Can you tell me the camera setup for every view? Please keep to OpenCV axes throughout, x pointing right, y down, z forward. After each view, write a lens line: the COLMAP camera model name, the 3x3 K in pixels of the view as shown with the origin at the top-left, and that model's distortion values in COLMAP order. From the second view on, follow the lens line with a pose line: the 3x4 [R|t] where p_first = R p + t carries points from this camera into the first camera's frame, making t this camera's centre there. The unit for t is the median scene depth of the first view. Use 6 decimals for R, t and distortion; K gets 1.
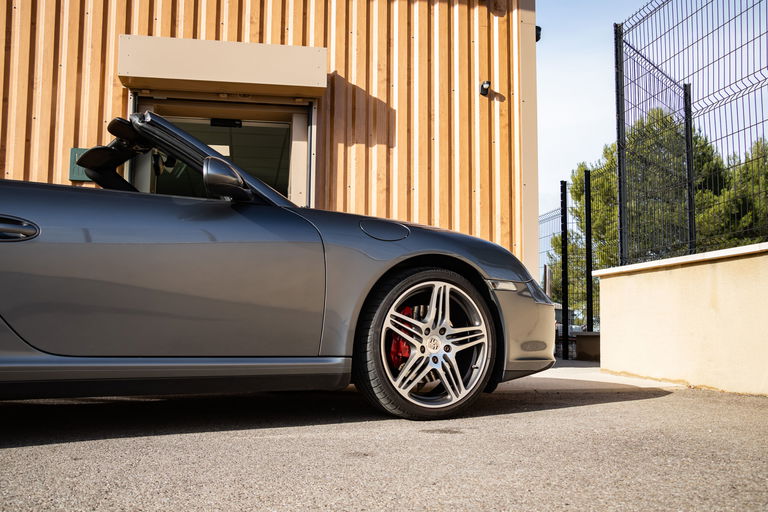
lens RADIAL K [[784.4, 0, 385.3], [0, 784.4, 271.9], [0, 0, 1]] dist [-0.117073, 0.213136]
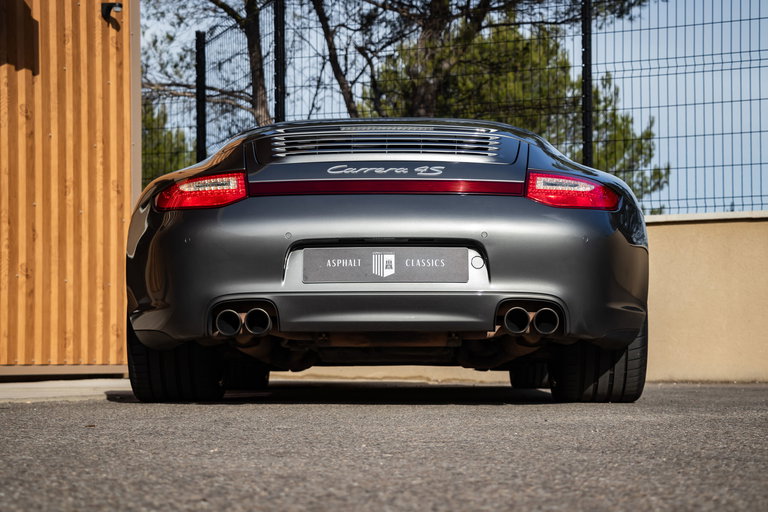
lens RADIAL K [[1661.6, 0, 384.0], [0, 1661.6, 256.0], [0, 0, 1]] dist [0.252505, -0.063098]
pose [[0.498186, 0.048693, 0.865702, -1.577269], [-0.052964, 0.998266, -0.025670, 0.039310], [-0.865451, -0.033063, 0.499901, -0.066172]]
